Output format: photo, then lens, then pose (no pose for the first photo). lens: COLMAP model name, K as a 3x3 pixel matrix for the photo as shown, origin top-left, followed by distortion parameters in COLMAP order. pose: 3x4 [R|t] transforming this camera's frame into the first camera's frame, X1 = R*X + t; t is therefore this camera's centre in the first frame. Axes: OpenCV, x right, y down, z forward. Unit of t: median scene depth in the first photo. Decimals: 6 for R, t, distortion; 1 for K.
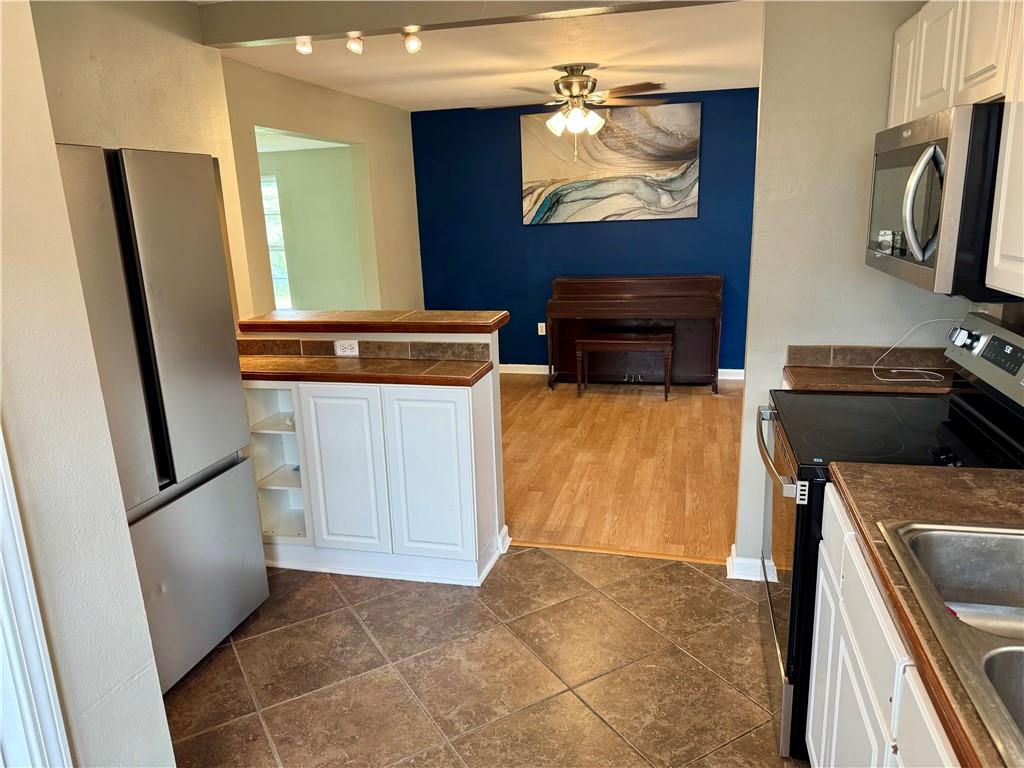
lens RADIAL K [[720.4, 0, 506.5], [0, 720.4, 393.5], [0, 0, 1]] dist [0.075786, -0.096394]
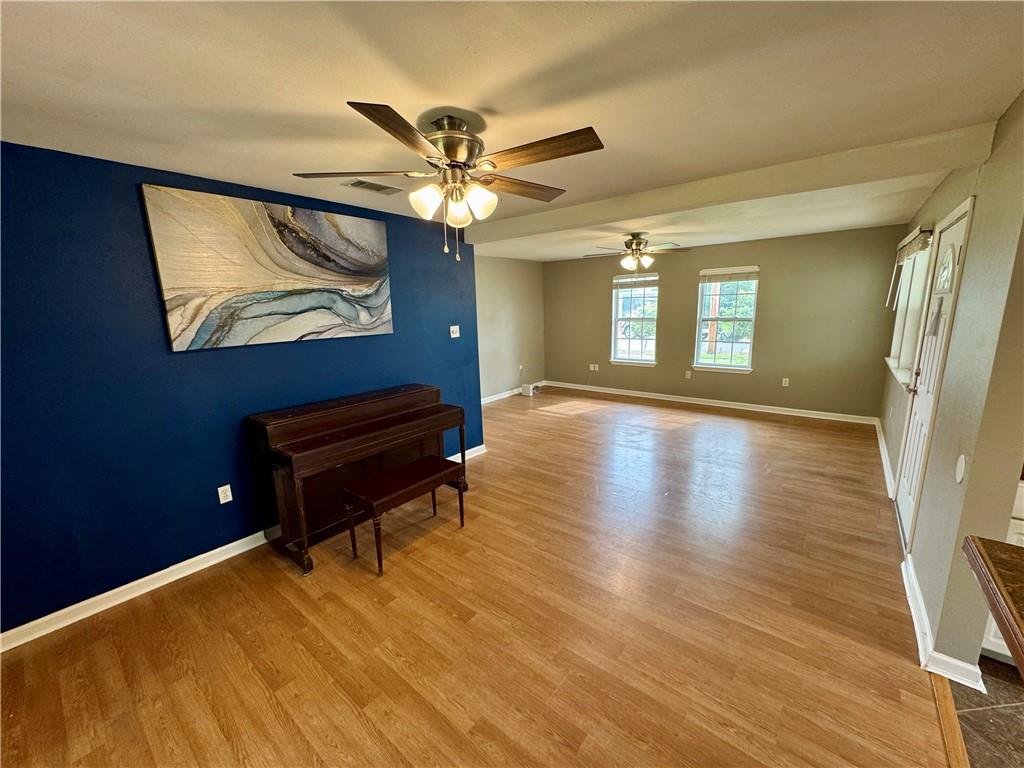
lens RADIAL K [[407.2, 0, 511.9], [0, 407.2, 384.2], [0, 0, 1]] dist [-0.002264, -0.000096]
pose [[0.413900, -0.146337, 0.898483, -0.231997], [0.236774, 0.970330, 0.048966, -0.194969], [-0.878991, 0.192471, 0.436268, 0.745403]]
